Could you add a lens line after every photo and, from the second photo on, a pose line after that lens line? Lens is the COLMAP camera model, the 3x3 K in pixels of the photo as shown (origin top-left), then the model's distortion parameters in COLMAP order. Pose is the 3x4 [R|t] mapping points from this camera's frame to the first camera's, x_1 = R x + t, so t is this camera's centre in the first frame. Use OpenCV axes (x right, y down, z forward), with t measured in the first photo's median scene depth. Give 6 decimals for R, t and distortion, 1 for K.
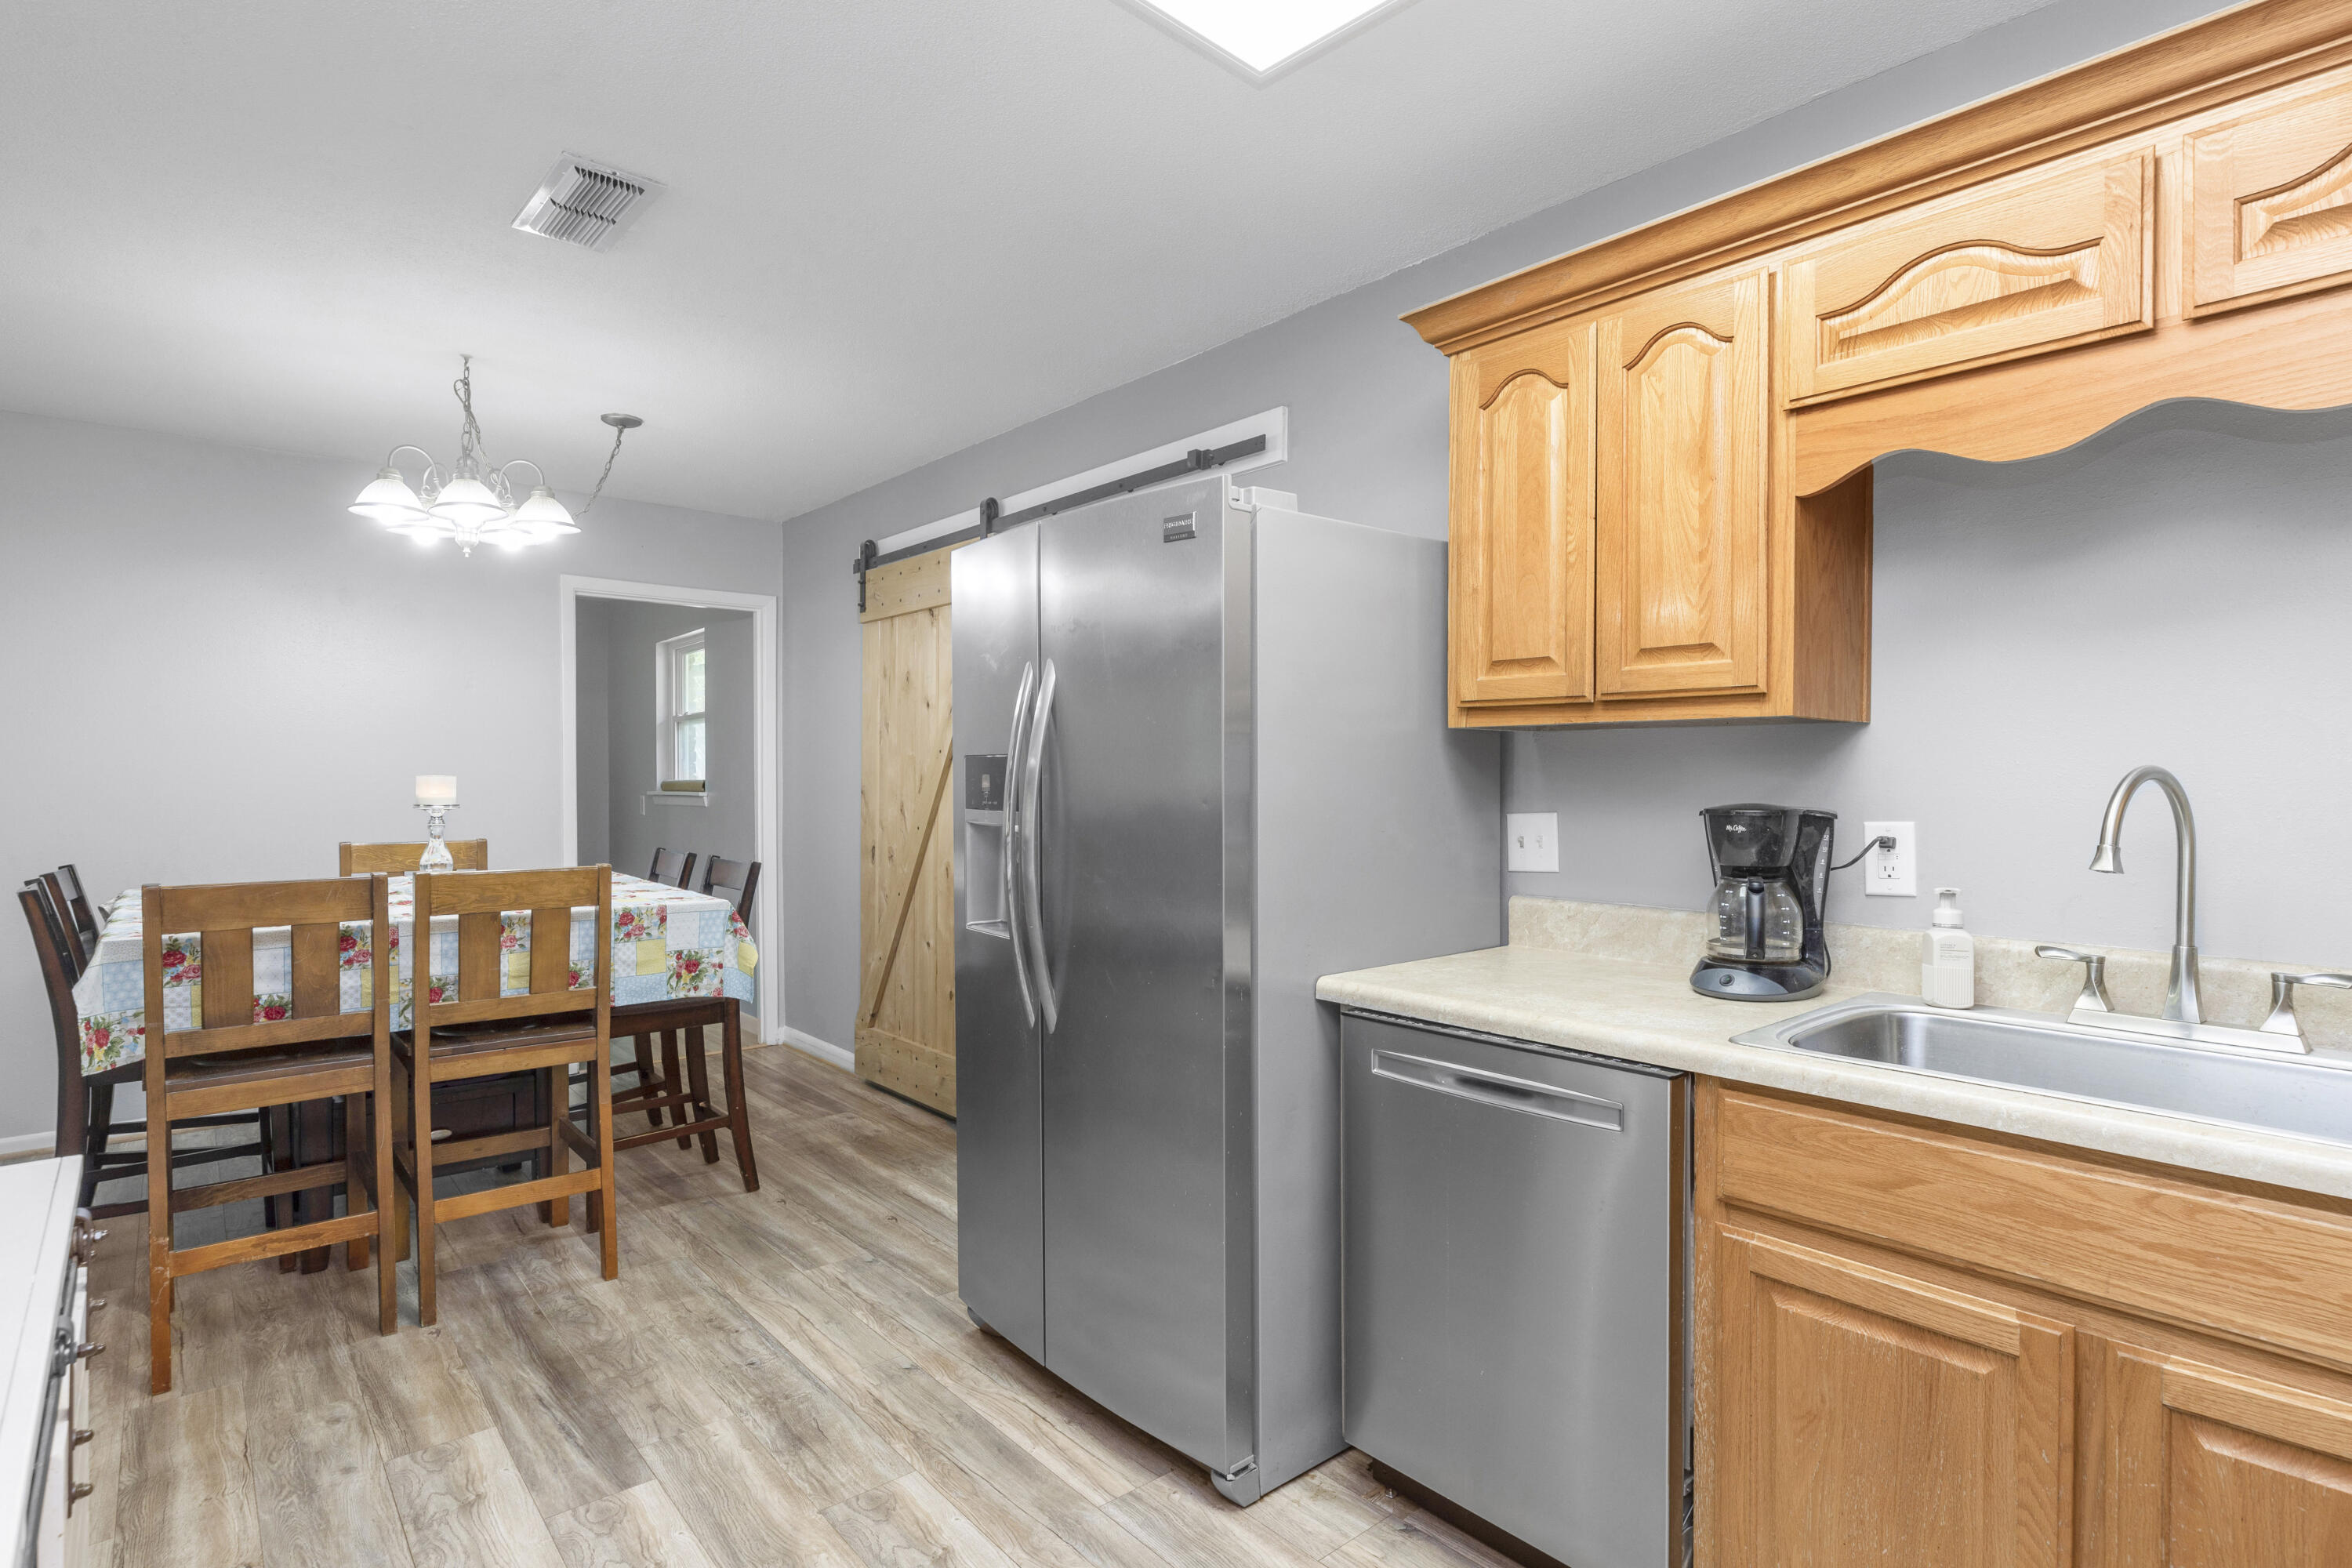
lens RADIAL K [[1204.7, 0, 1191.7], [0, 1204.7, 790.4], [0, 0, 1]] dist [0.001631, 0.000225]
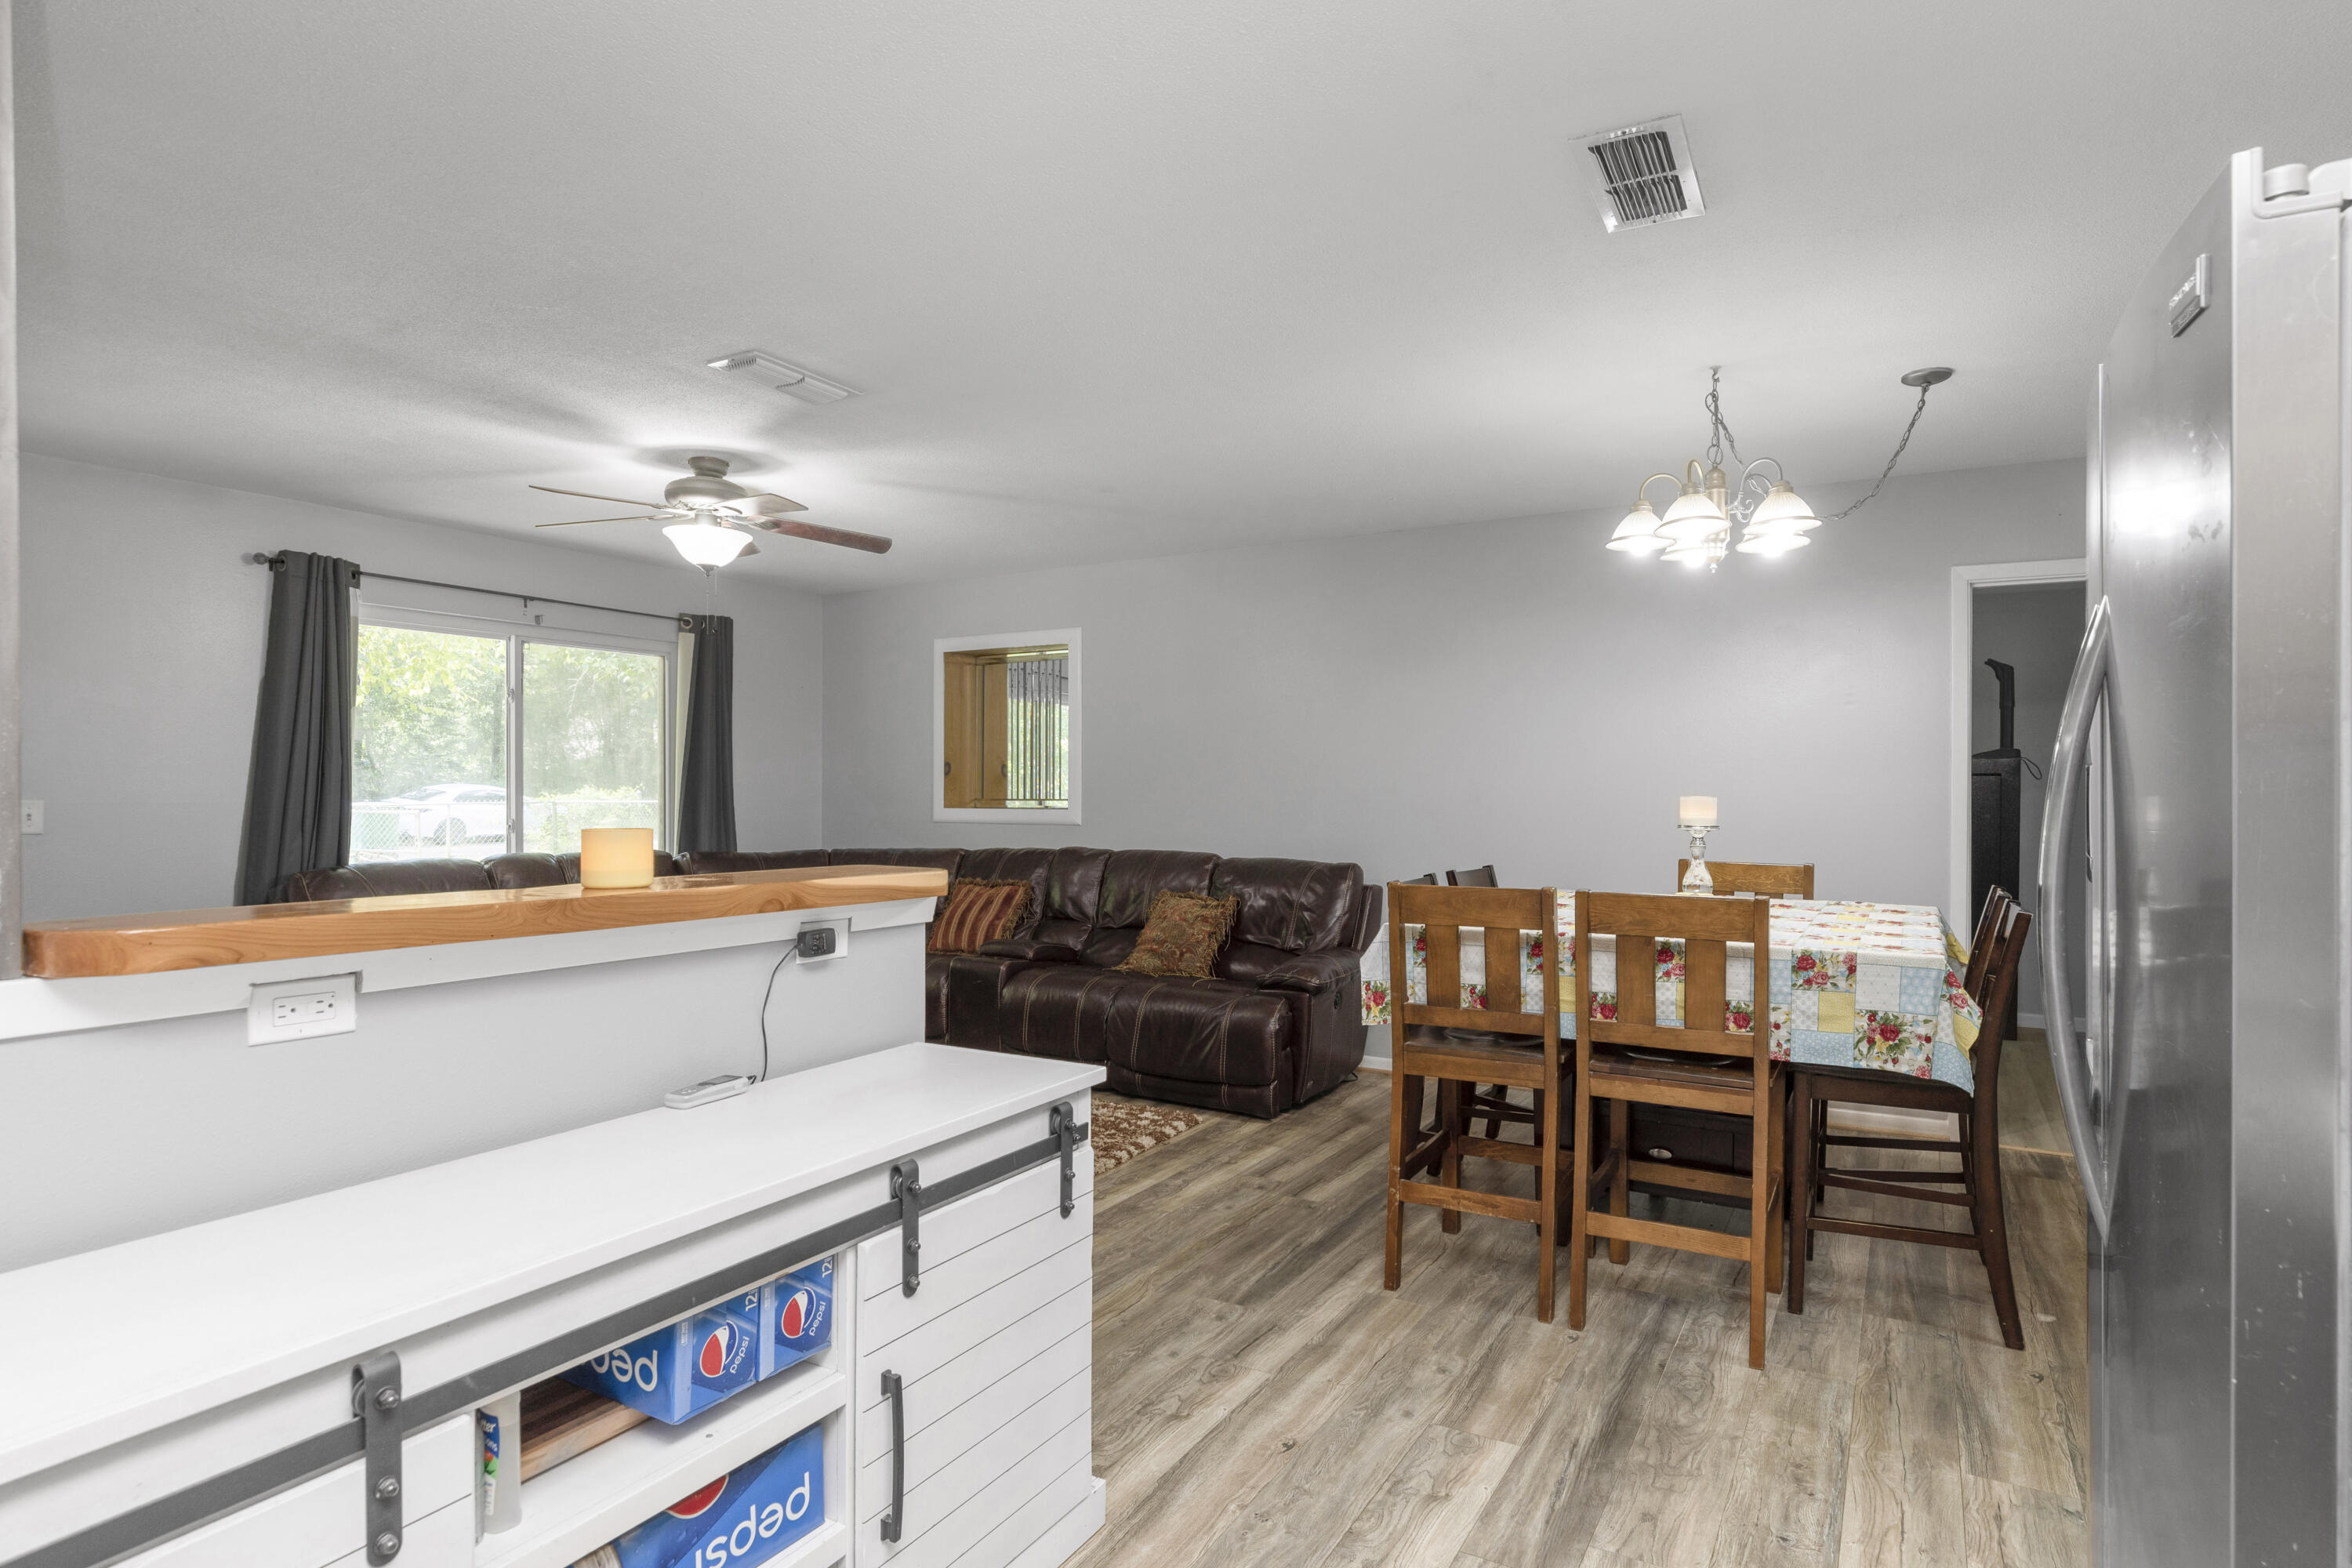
lens RADIAL K [[1234.1, 0, 1193.5], [0, 1234.1, 798.2], [0, 0, 1]] dist [-0.010577, 0.001401]
pose [[0.331699, 0.004397, -0.943375, 0.227085], [-0.015051, 0.999887, -0.000631, -0.004409], [0.943265, 0.014408, 0.331728, 0.307765]]
